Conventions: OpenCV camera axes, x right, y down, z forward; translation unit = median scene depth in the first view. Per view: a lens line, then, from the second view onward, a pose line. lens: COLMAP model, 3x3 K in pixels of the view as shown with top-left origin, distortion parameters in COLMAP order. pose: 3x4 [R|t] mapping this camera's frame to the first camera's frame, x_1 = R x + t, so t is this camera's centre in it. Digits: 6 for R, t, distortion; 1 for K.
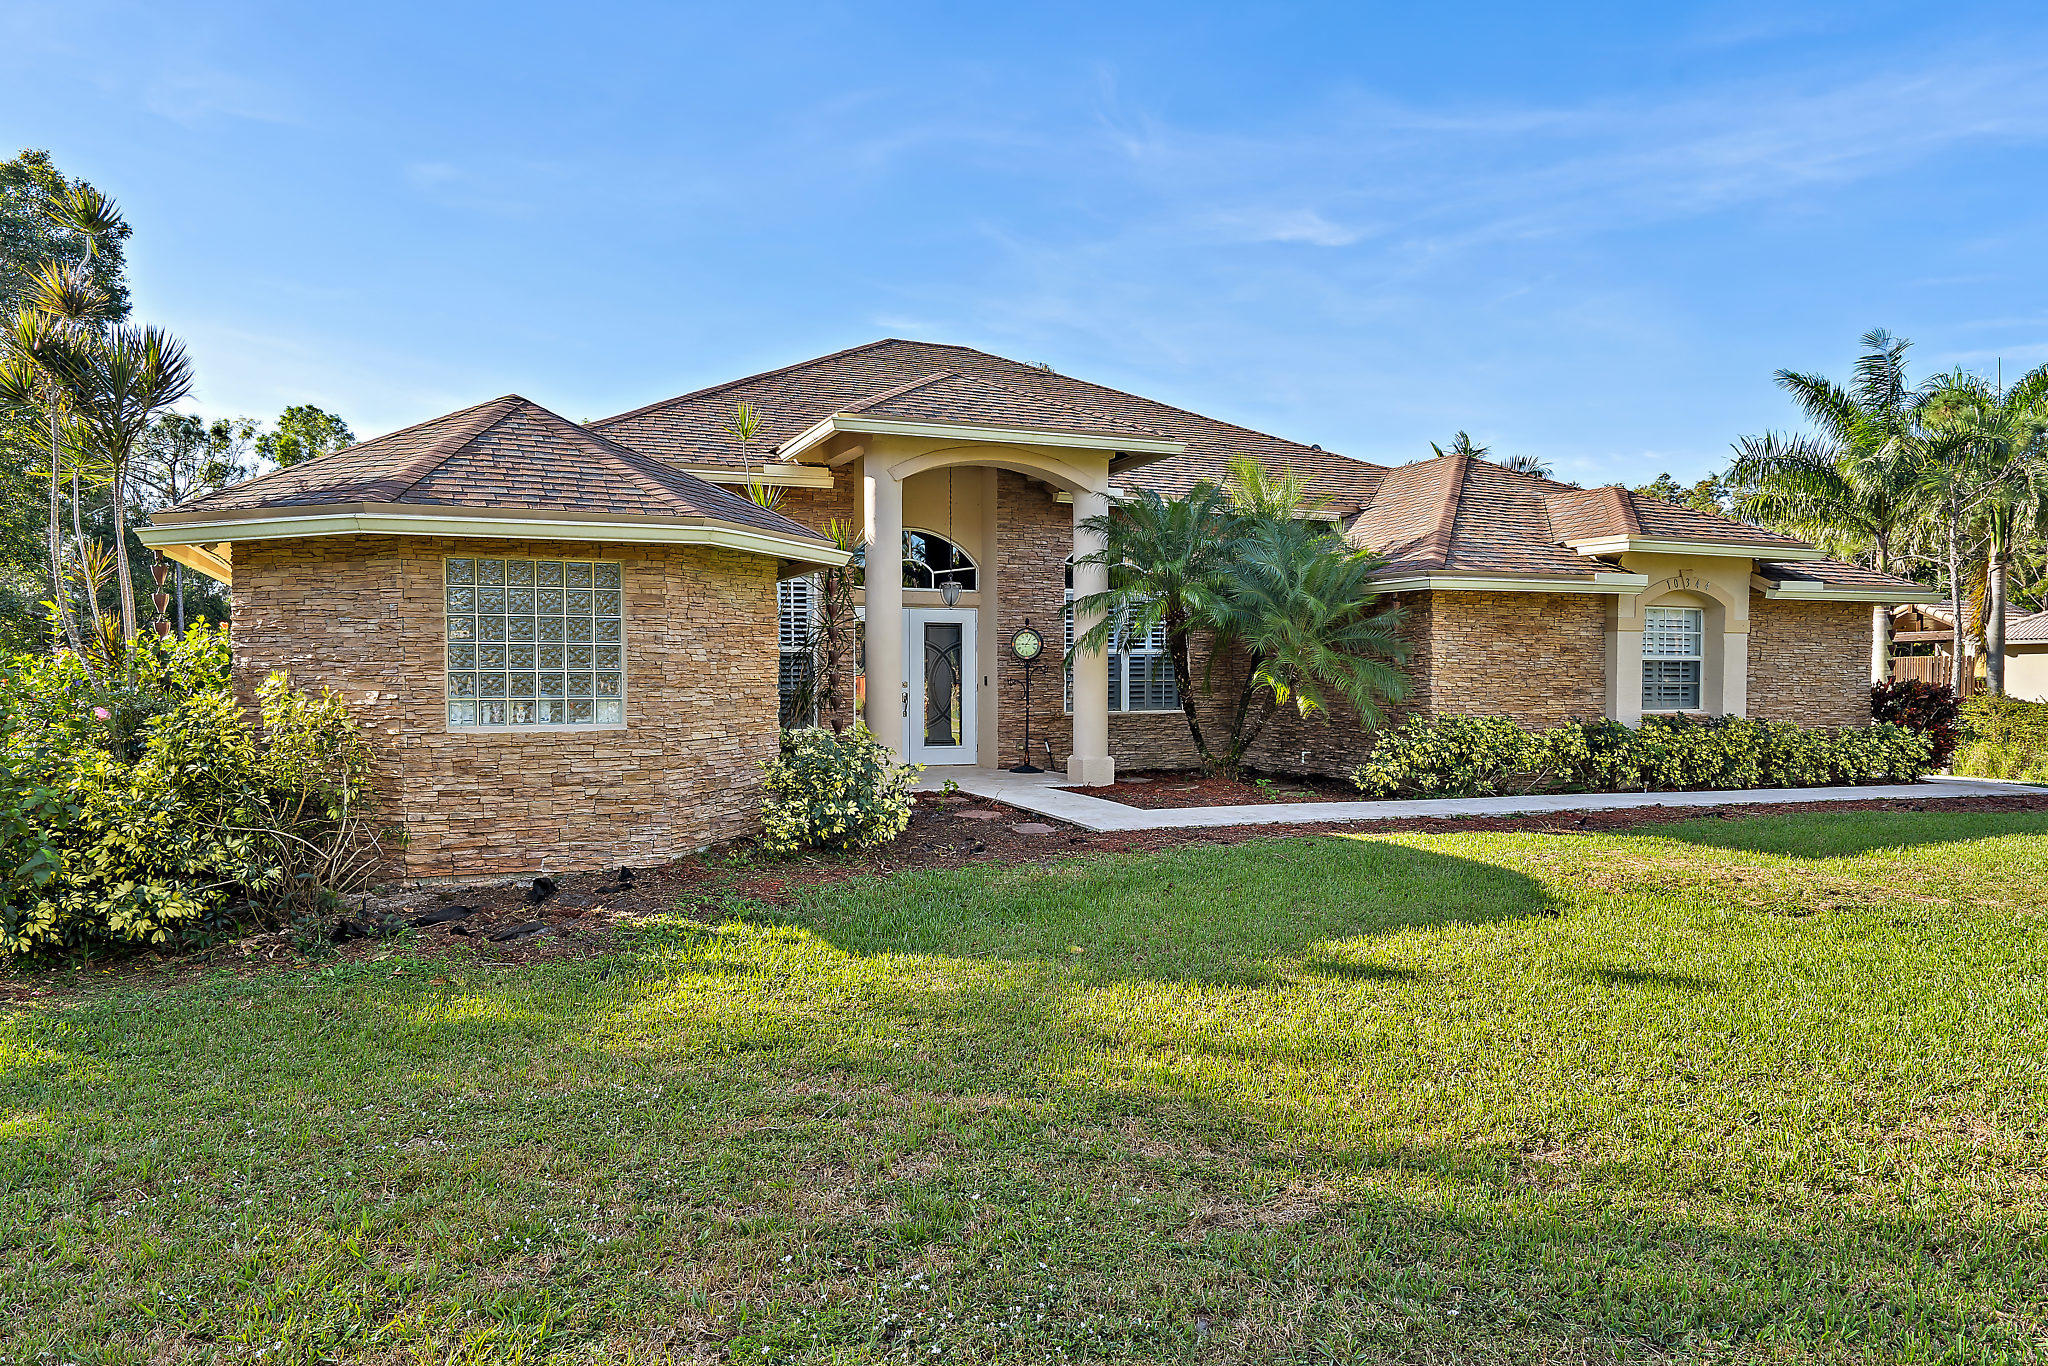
lens RADIAL K [[1364.4, 0, 1015.8], [0, 1364.4, 711.6], [0, 0, 1]] dist [-0.002327, 0.000187]
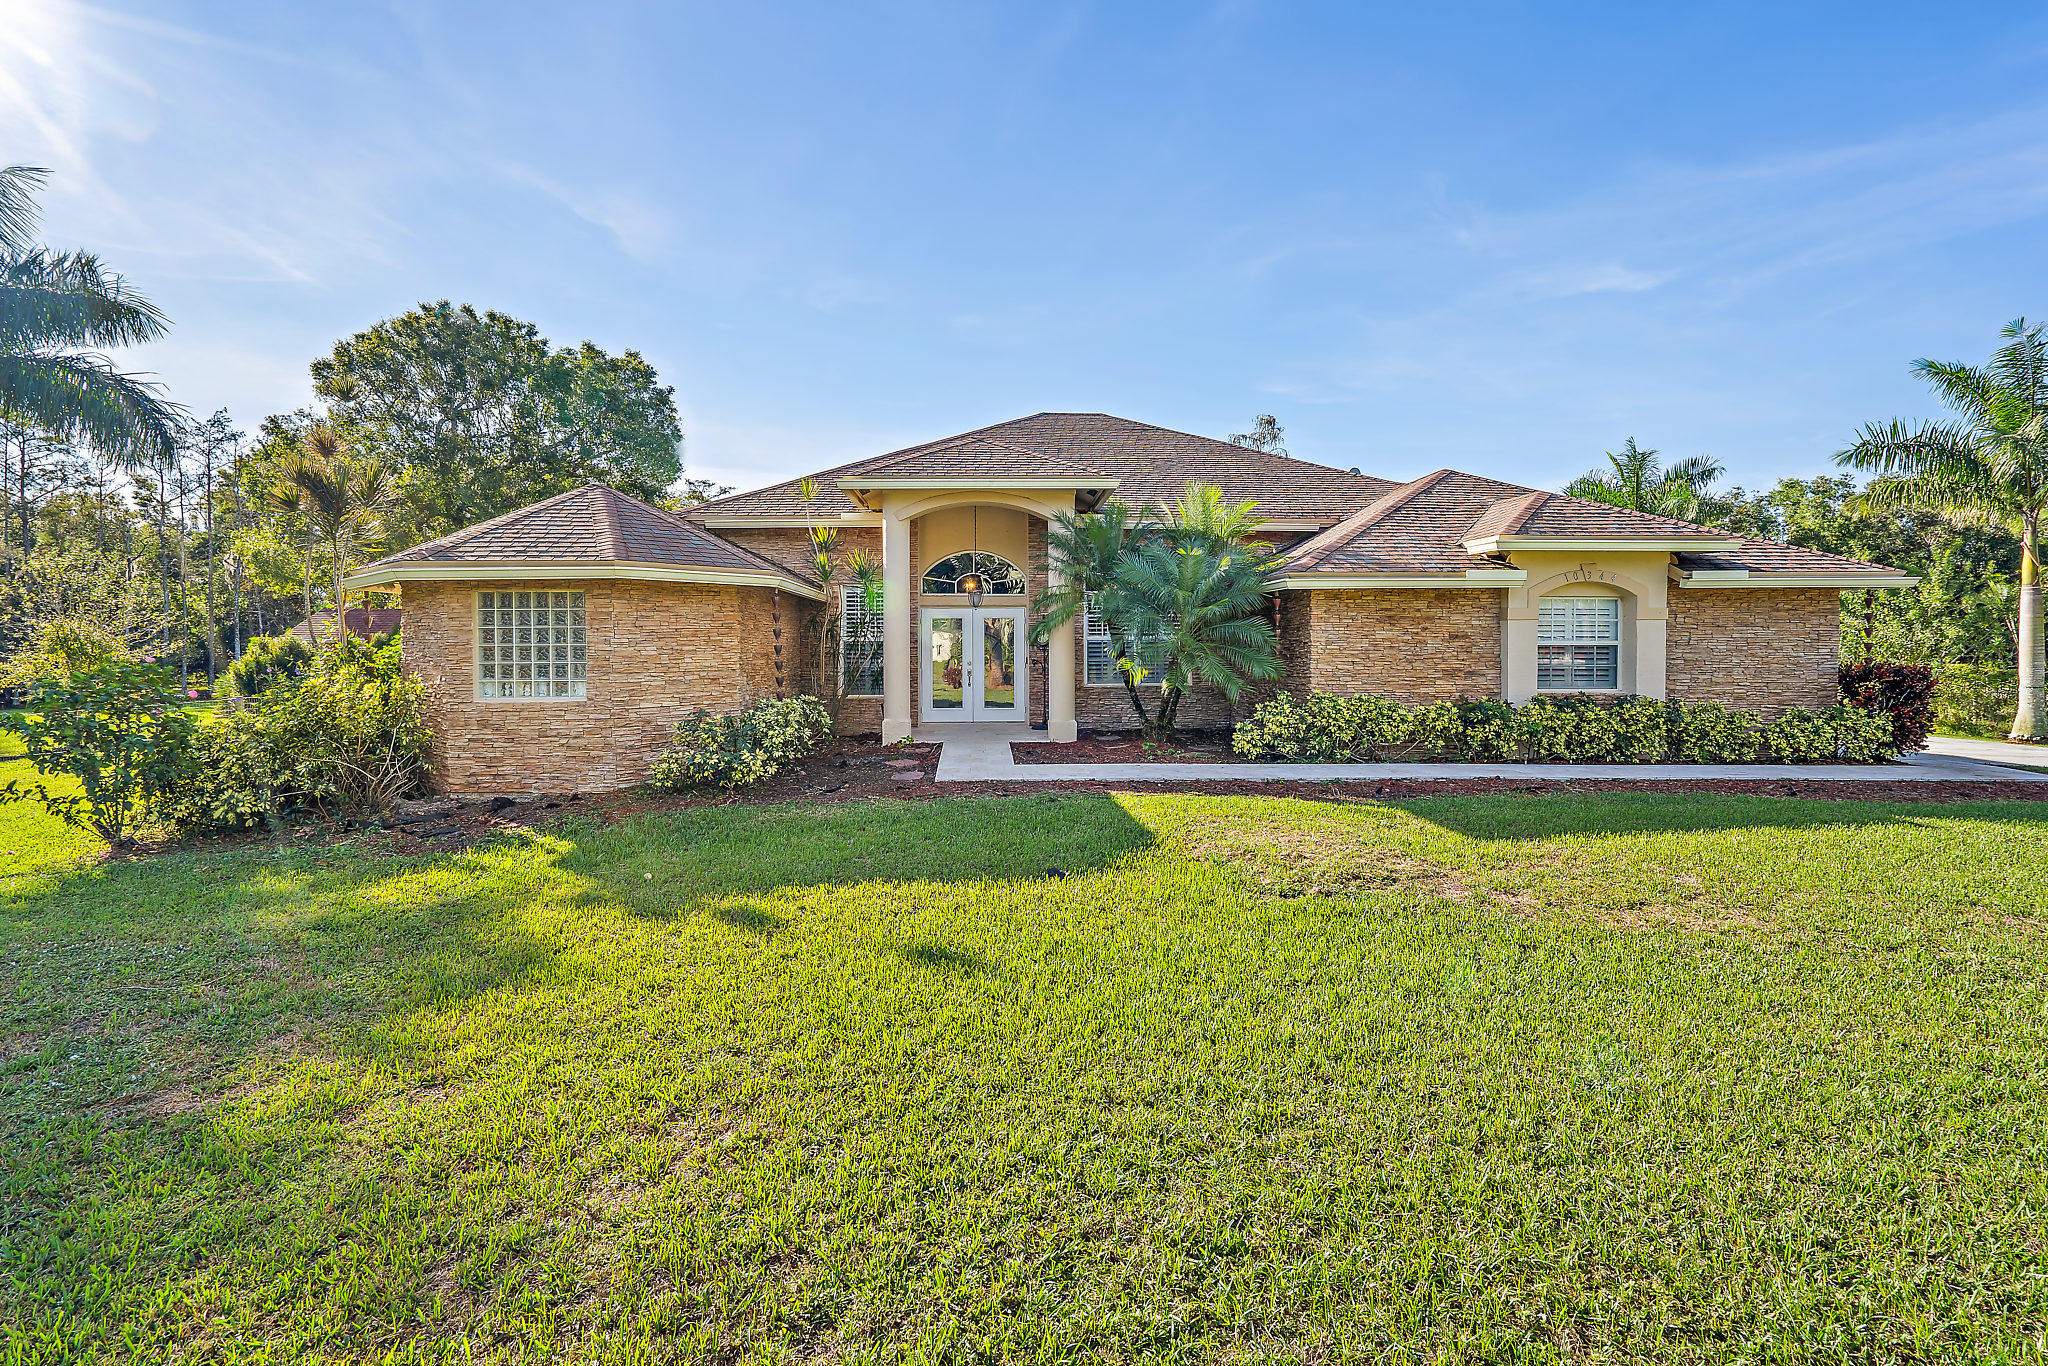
lens RADIAL K [[956.5, 0, 1021.5], [0, 956.5, 663.2], [0, 0, 1]] dist [-0.001415, 0.003855]
pose [[0.933707, 0.003550, -0.358022, 0.353667], [-0.005759, 0.999970, -0.005104, -0.017103], [0.357993, 0.006827, 0.933699, 0.116007]]
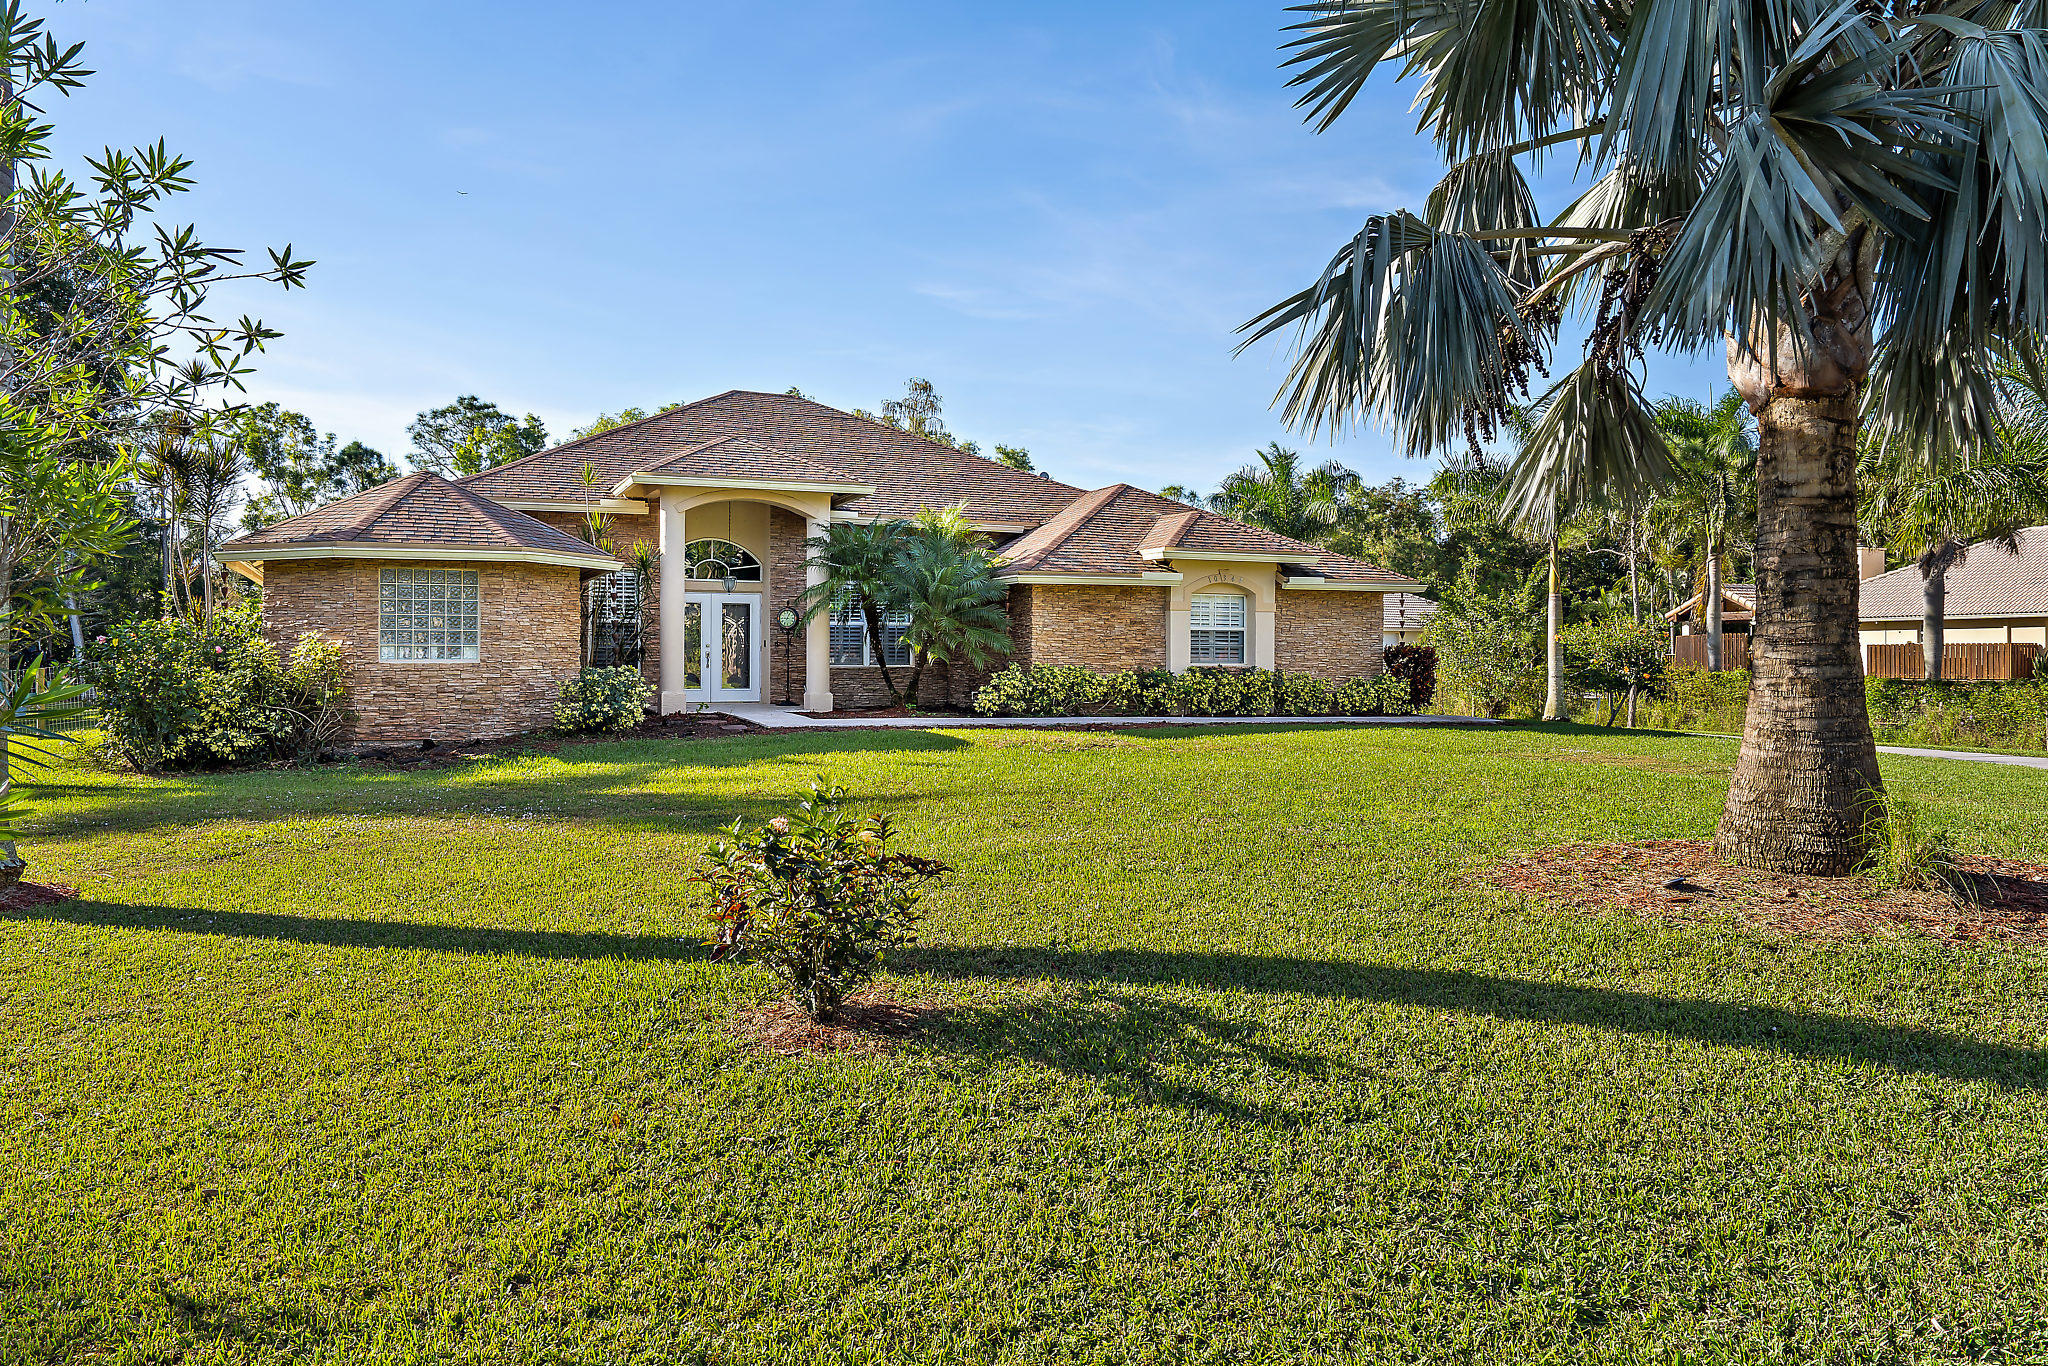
lens RADIAL K [[1430.4, 0, 1019.8], [0, 1430.4, 650.3], [0, 0, 1]] dist [0.002389, -0.007718]
pose [[0.999996, 0.002954, 0.000195, 0.279073], [-0.002947, 0.999542, -0.030110, 0.033443], [-0.000284, 0.030110, 0.999547, -0.582356]]
